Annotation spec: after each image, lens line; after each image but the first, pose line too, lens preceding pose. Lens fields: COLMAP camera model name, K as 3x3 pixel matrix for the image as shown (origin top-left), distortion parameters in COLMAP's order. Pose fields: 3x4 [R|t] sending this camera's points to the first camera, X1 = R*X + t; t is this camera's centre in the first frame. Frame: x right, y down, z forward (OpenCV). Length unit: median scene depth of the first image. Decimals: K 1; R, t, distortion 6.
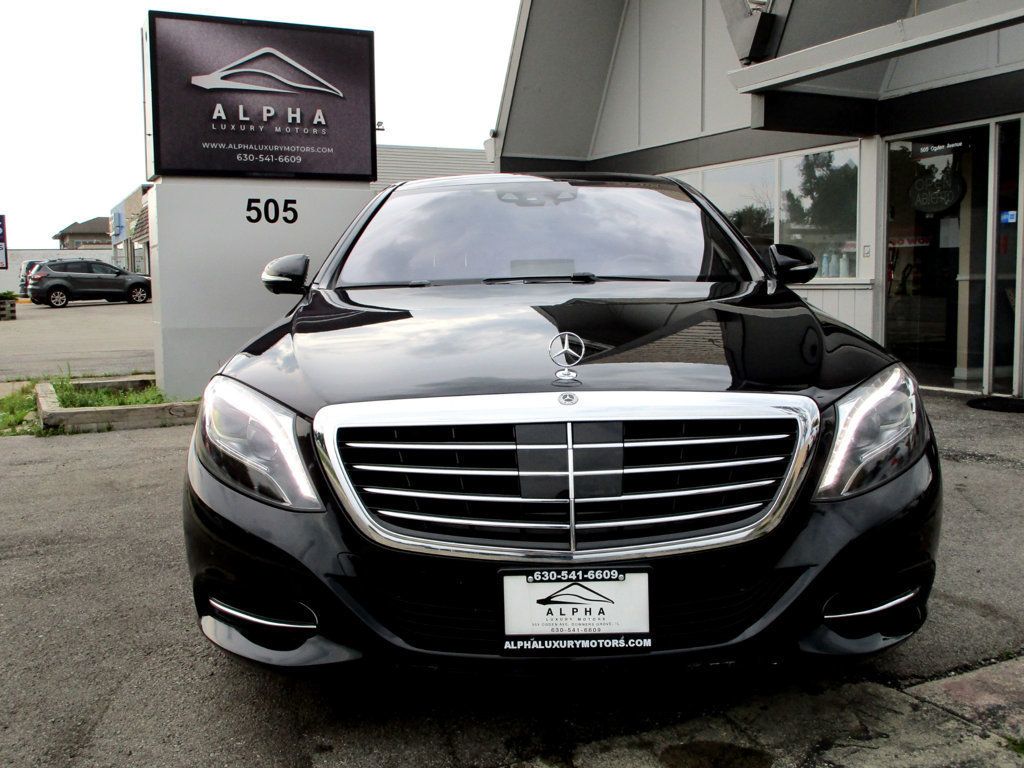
lens RADIAL K [[1059.8, 0, 495.7], [0, 1059.8, 381.8], [0, 0, 1]] dist [-0.070617, 0.094348]
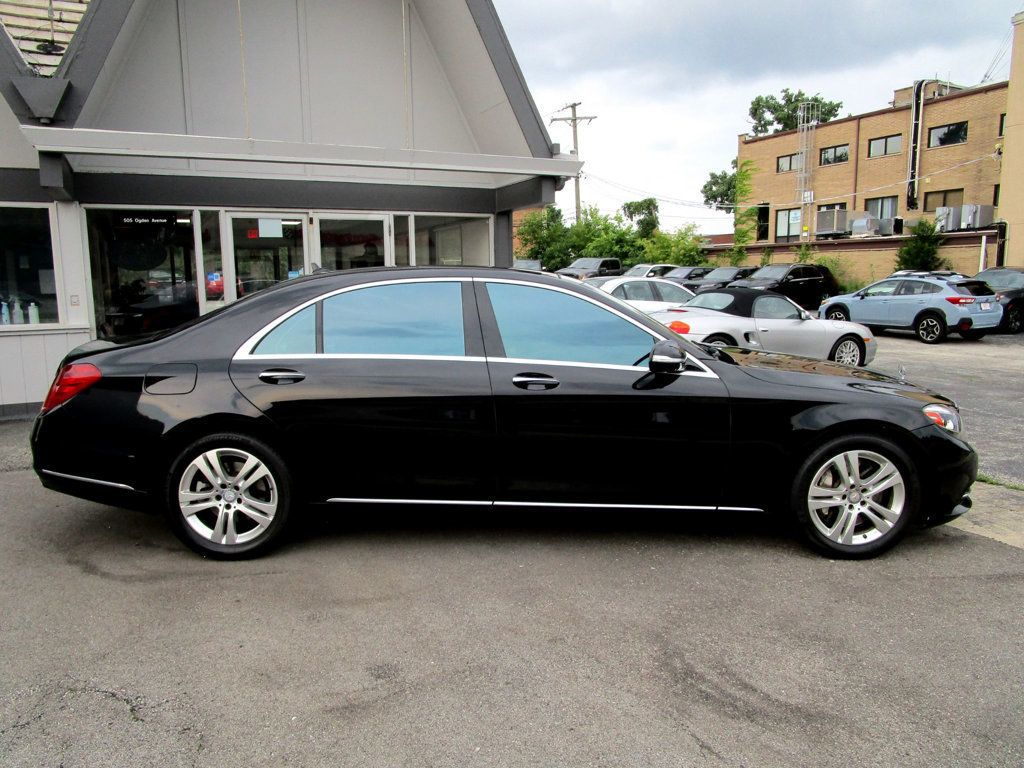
lens RADIAL K [[738.7, 0, 502.1], [0, 738.7, 384.8], [0, 0, 1]] dist [-0.030665, 0.025092]
pose [[-0.015223, -0.131350, 0.991219, -0.528959], [0.101936, 0.985965, 0.132219, -0.098124], [-0.994674, 0.103054, -0.001621, 0.585370]]
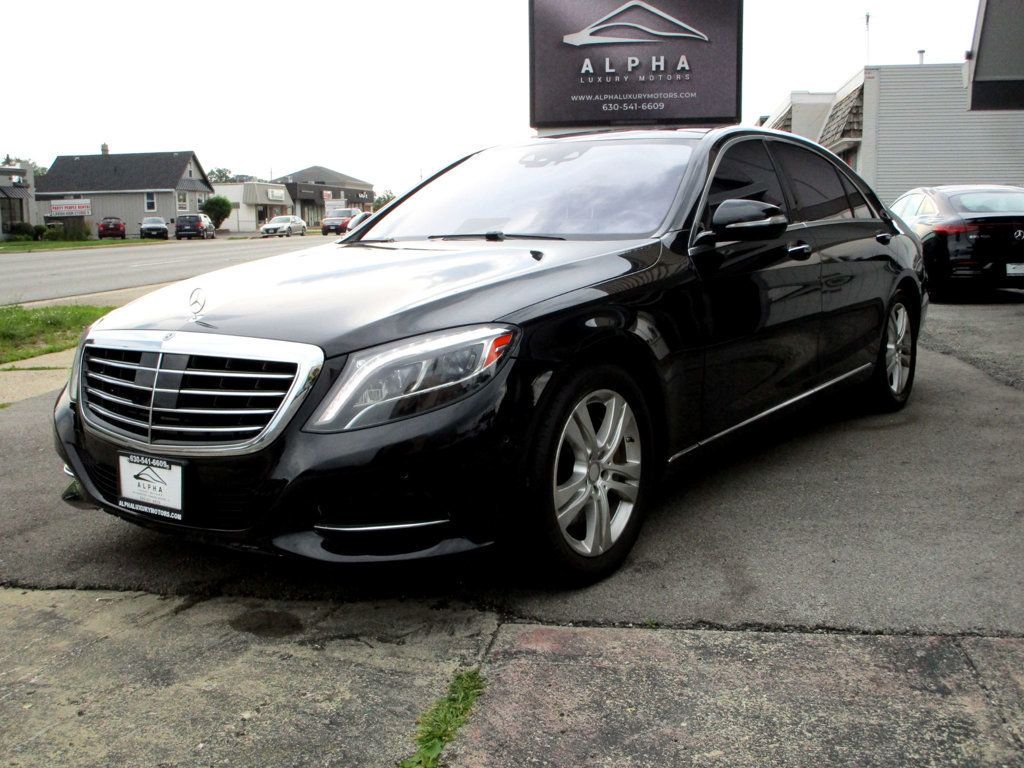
lens RADIAL K [[1079.5, 0, 487.8], [0, 1079.5, 388.4], [0, 0, 1]] dist [-0.043326, 0.002119]
pose [[0.808993, 0.091838, -0.580600, 0.338304], [-0.051542, 0.994998, 0.085570, -0.015931], [0.585554, -0.039300, 0.809680, 0.029192]]
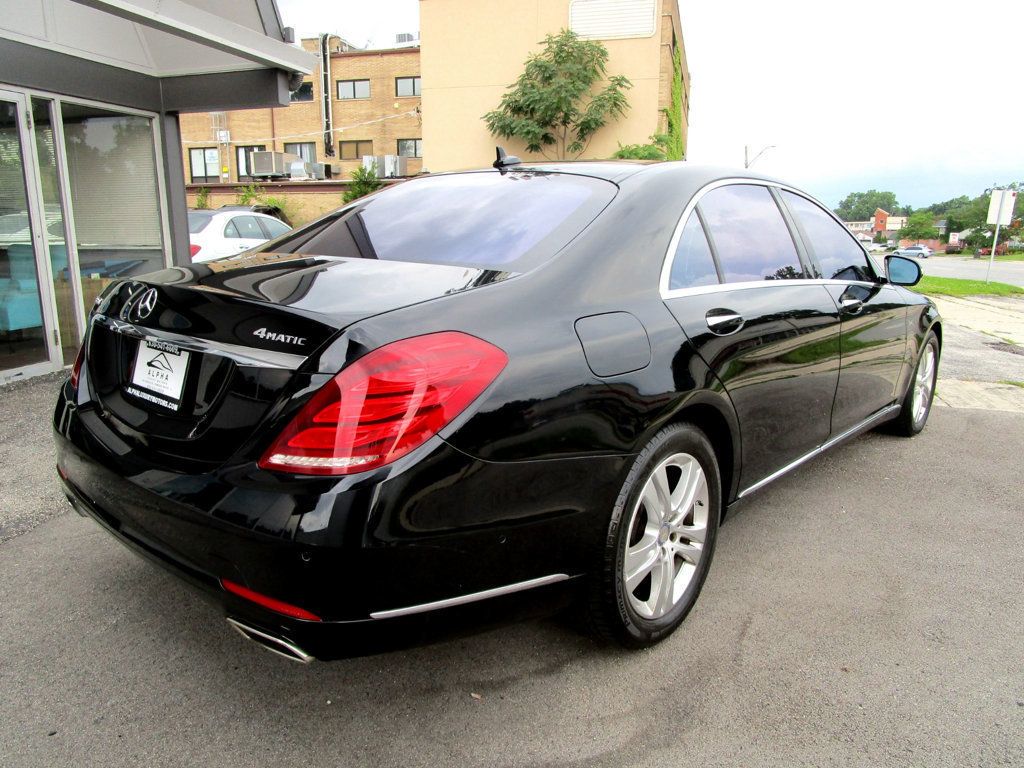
lens RADIAL K [[738.7, 0, 502.1], [0, 738.7, 384.8], [0, 0, 1]] dist [-0.030665, 0.025092]
pose [[-0.750627, -0.131439, 0.647520, -0.212771], [0.069819, 0.958747, 0.275552, -0.118121], [-0.657026, 0.252046, -0.710485, 0.969869]]
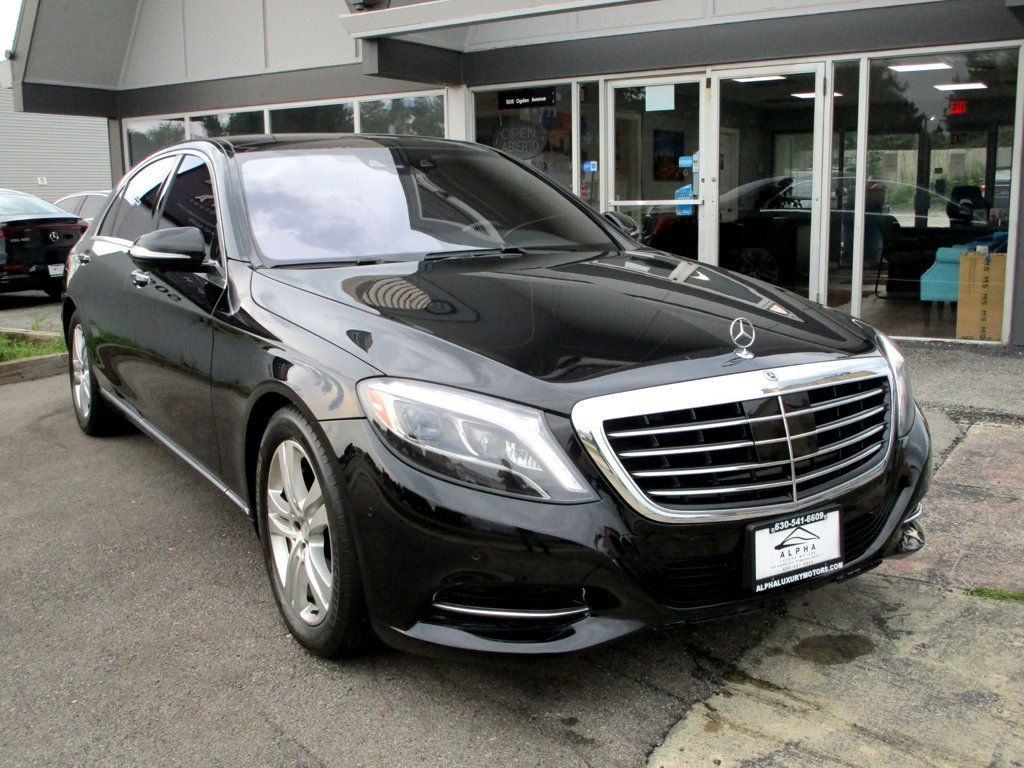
lens RADIAL K [[1079.5, 0, 487.8], [0, 1079.5, 388.4], [0, 0, 1]] dist [-0.043326, 0.002119]
pose [[0.851578, -0.093938, 0.515743, -0.226981], [0.055292, 0.994421, 0.089829, -0.026278], [-0.521304, -0.047980, 0.852021, 0.038694]]
